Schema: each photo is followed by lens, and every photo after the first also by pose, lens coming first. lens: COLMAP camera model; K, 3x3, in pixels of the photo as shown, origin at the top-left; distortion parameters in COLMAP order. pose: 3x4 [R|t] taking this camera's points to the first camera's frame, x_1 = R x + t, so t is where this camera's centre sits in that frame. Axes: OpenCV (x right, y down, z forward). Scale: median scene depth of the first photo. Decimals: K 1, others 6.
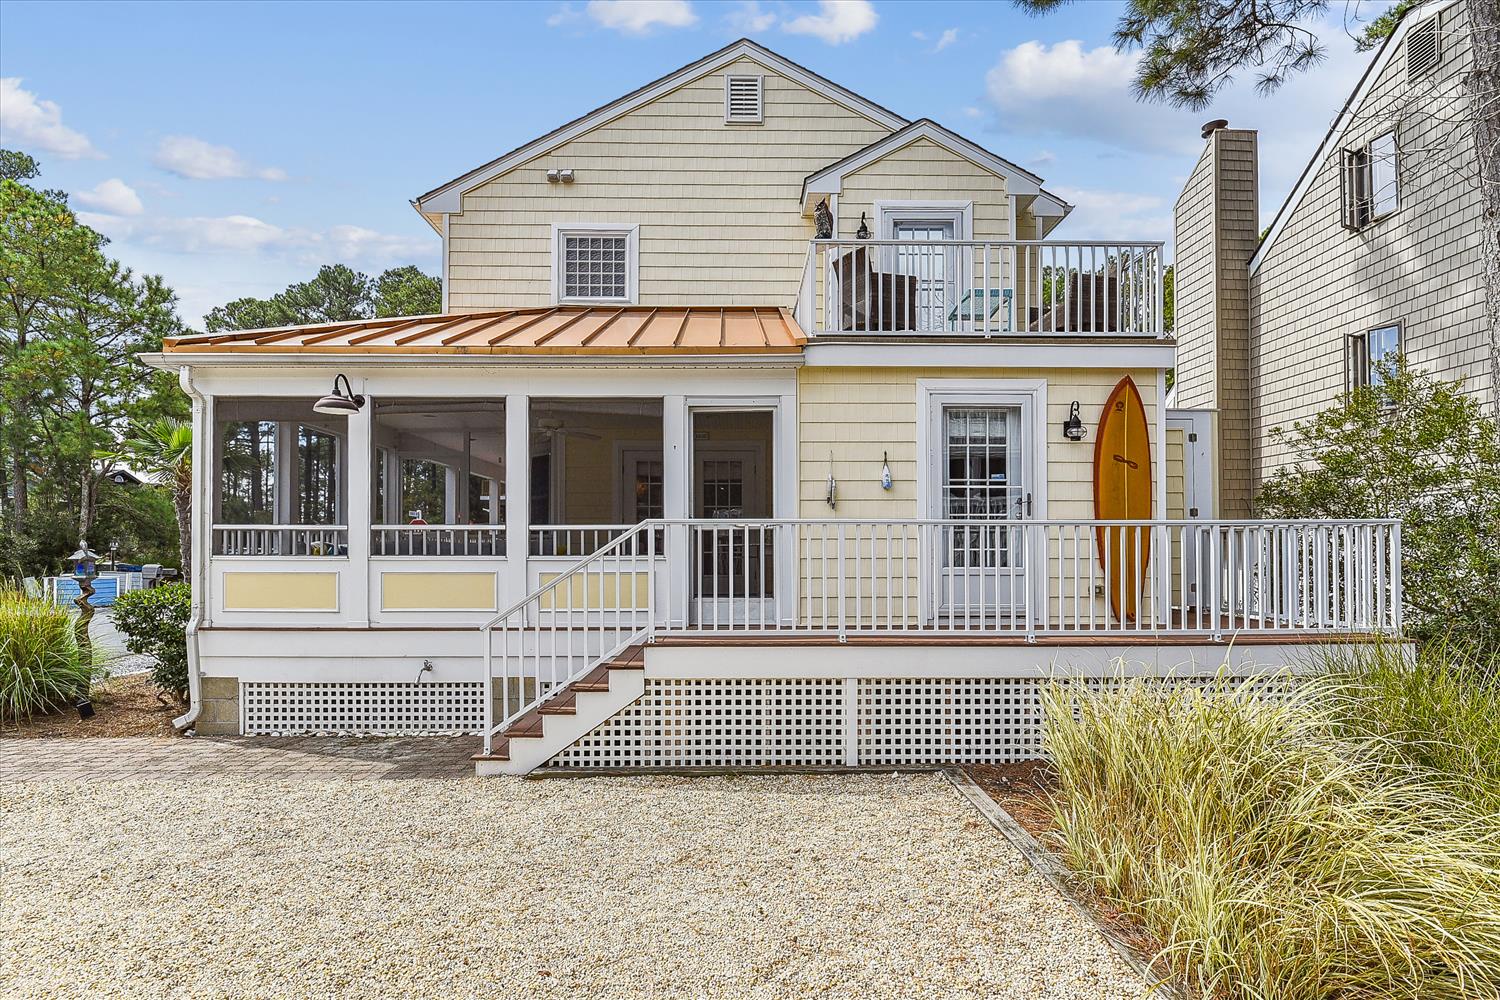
lens RADIAL K [[752.5, 0, 745.0], [0, 752.5, 537.6], [0, 0, 1]] dist [-0.012806, -0.000515]
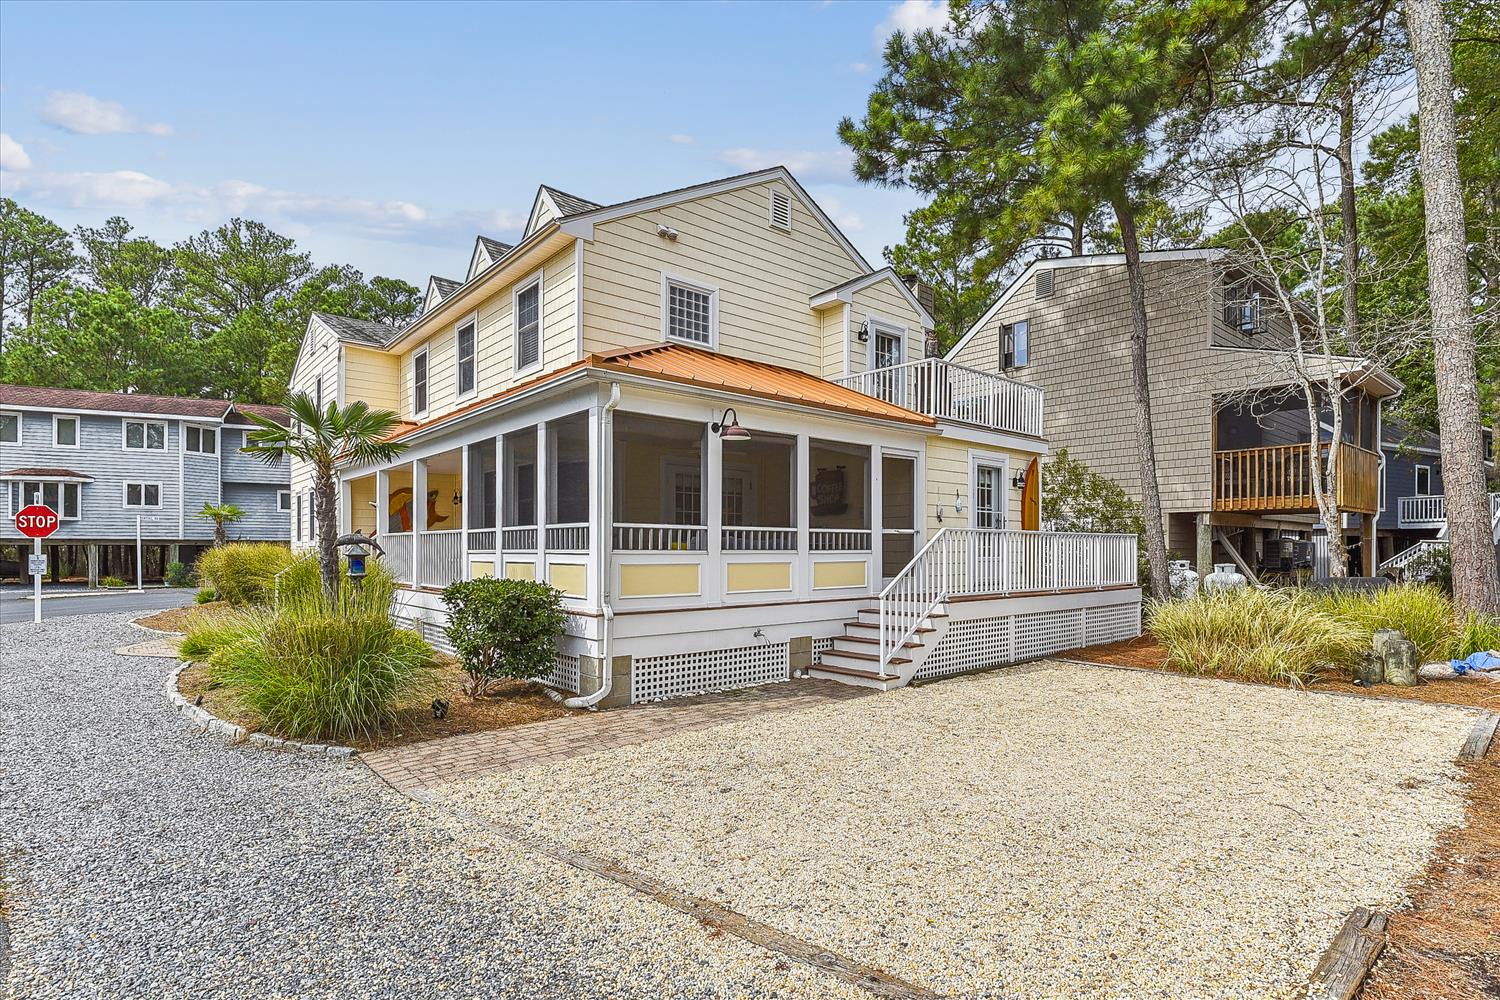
lens RADIAL K [[753.6, 0, 748.2], [0, 753.6, 549.3], [0, 0, 1]] dist [-0.013549, -0.000850]
pose [[0.767885, 0.000850, 0.640587, -1.245146], [-0.011920, 0.999845, 0.012961, 0.005200], [-0.640476, -0.017589, 0.767777, -0.010328]]
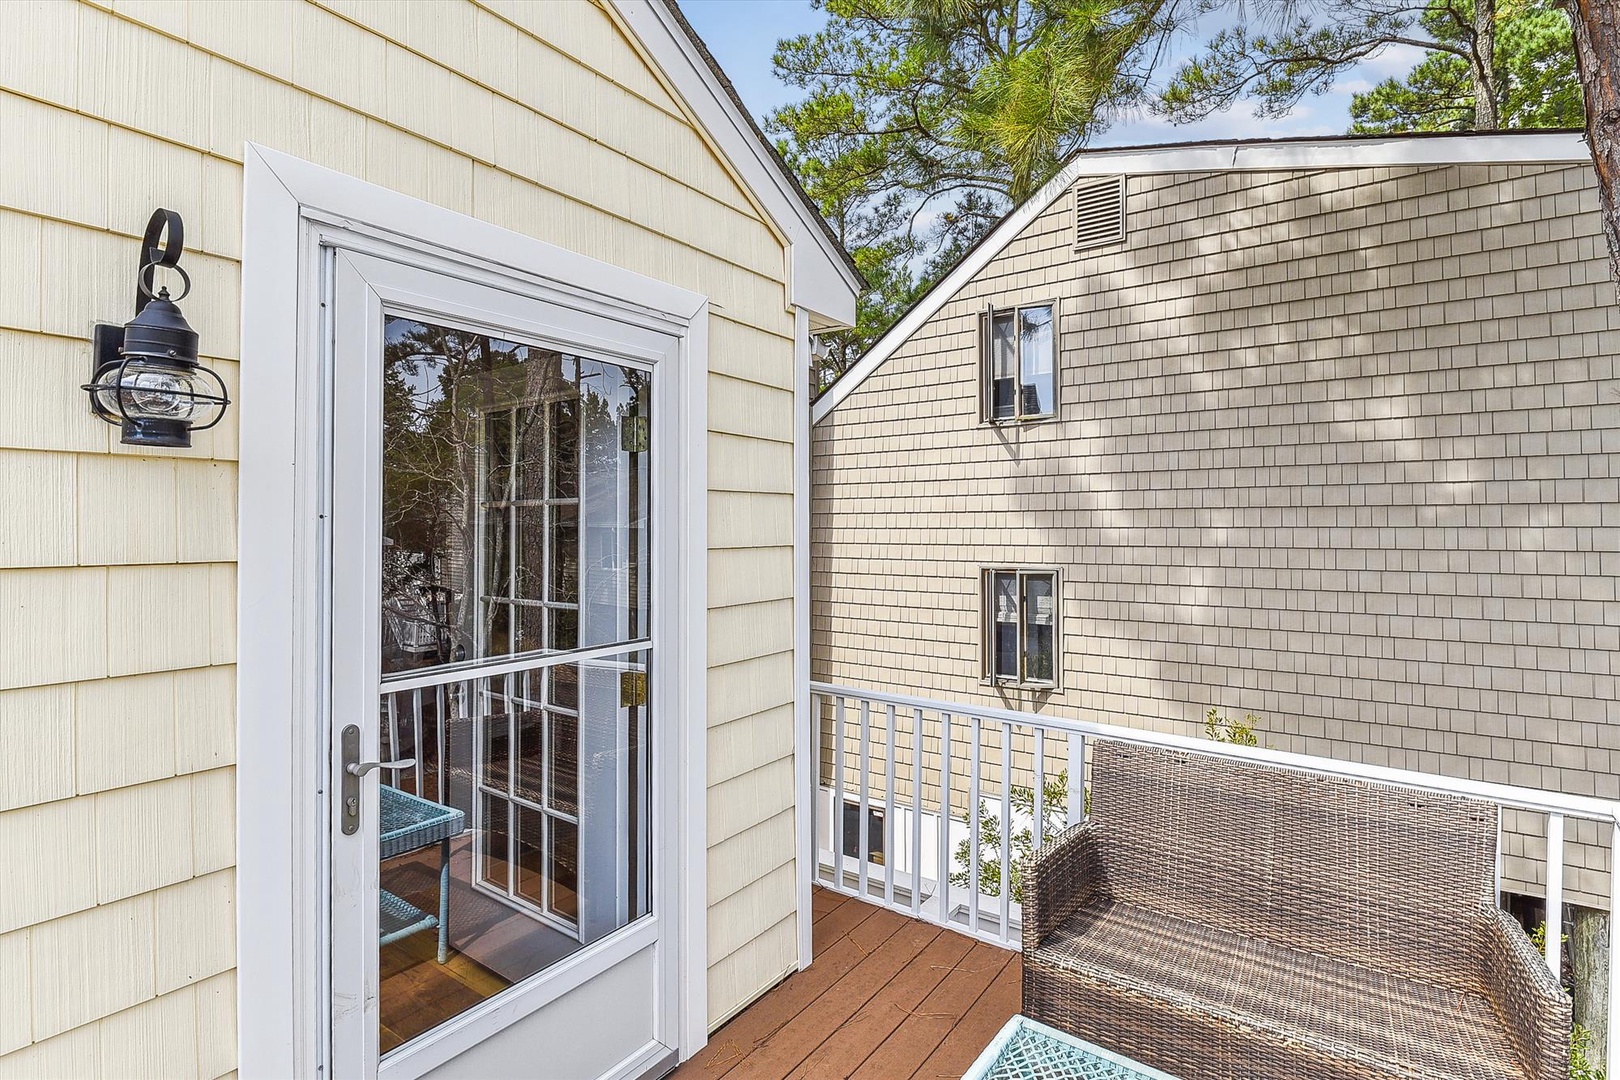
lens RADIAL K [[801.1, 0, 814.8], [0, 801.1, 540.2], [0, 0, 1]] dist [-0.016616, -0.000878]
pose [[0.583183, -0.011985, 0.812252, 0.135288], [-0.013095, 0.999623, 0.024151, -0.482377], [-0.812235, -0.024721, 0.582806, 1.046979]]
